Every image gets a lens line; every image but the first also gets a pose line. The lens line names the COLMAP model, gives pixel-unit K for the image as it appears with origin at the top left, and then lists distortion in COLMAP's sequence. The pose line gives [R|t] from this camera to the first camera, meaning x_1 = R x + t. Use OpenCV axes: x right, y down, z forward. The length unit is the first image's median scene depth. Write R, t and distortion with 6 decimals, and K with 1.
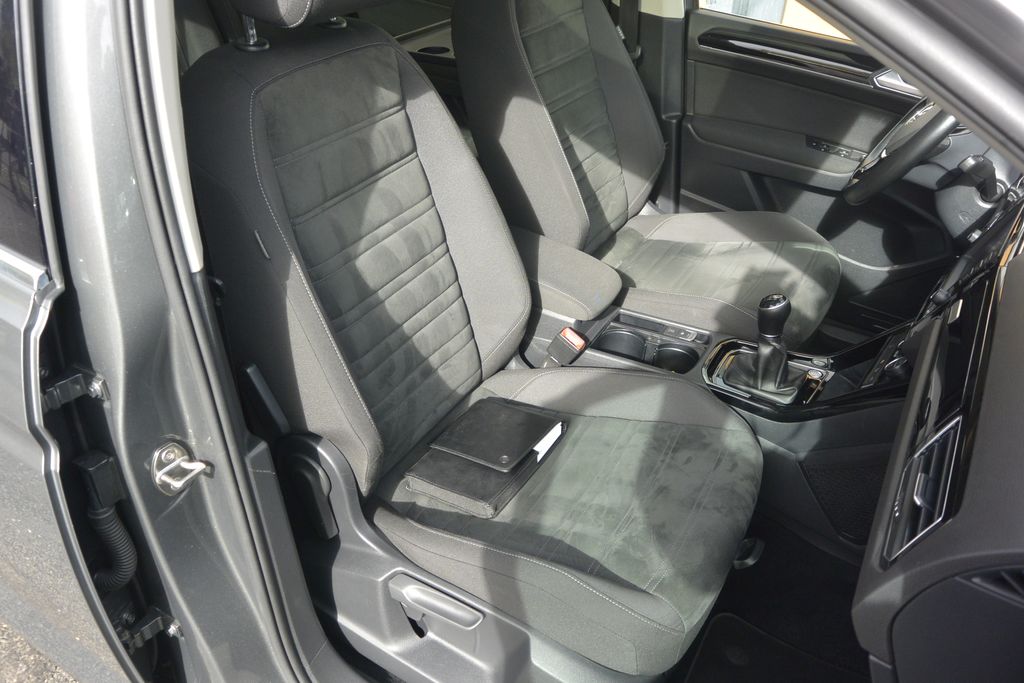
lens RADIAL K [[786.3, 0, 505.5], [0, 786.3, 341.1], [0, 0, 1]] dist [0.004157, 0.010042]
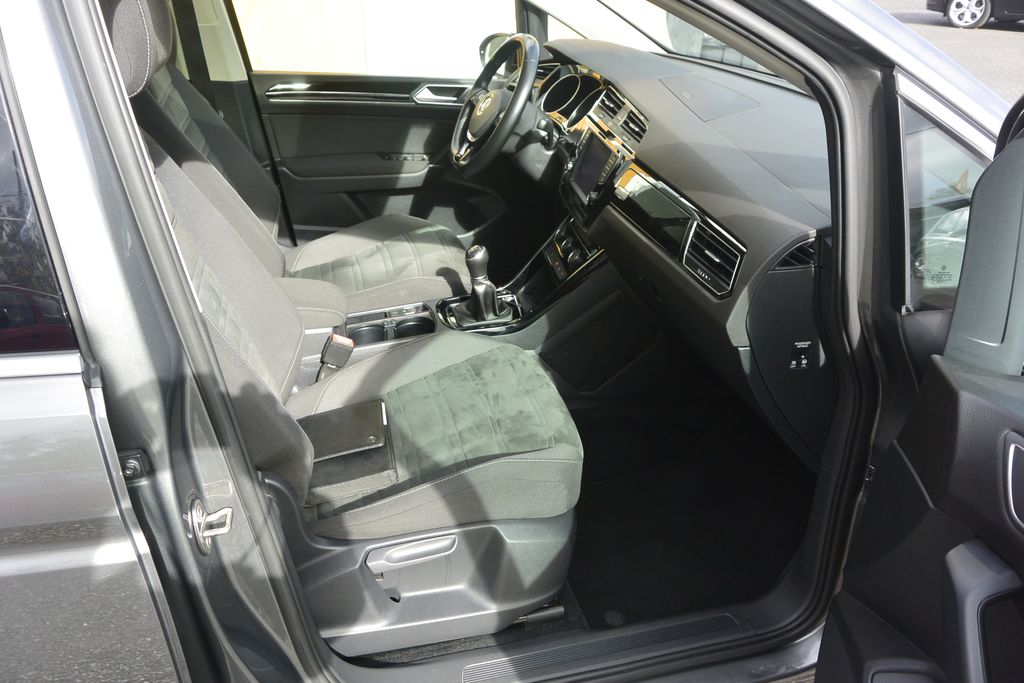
lens RADIAL K [[786.3, 0, 505.5], [0, 786.3, 341.1], [0, 0, 1]] dist [0.004157, 0.010042]
pose [[0.706841, -0.357100, 0.610619, -0.346692], [0.413491, 0.908969, 0.052930, 0.026926], [-0.573935, 0.215072, 0.790153, -0.032315]]
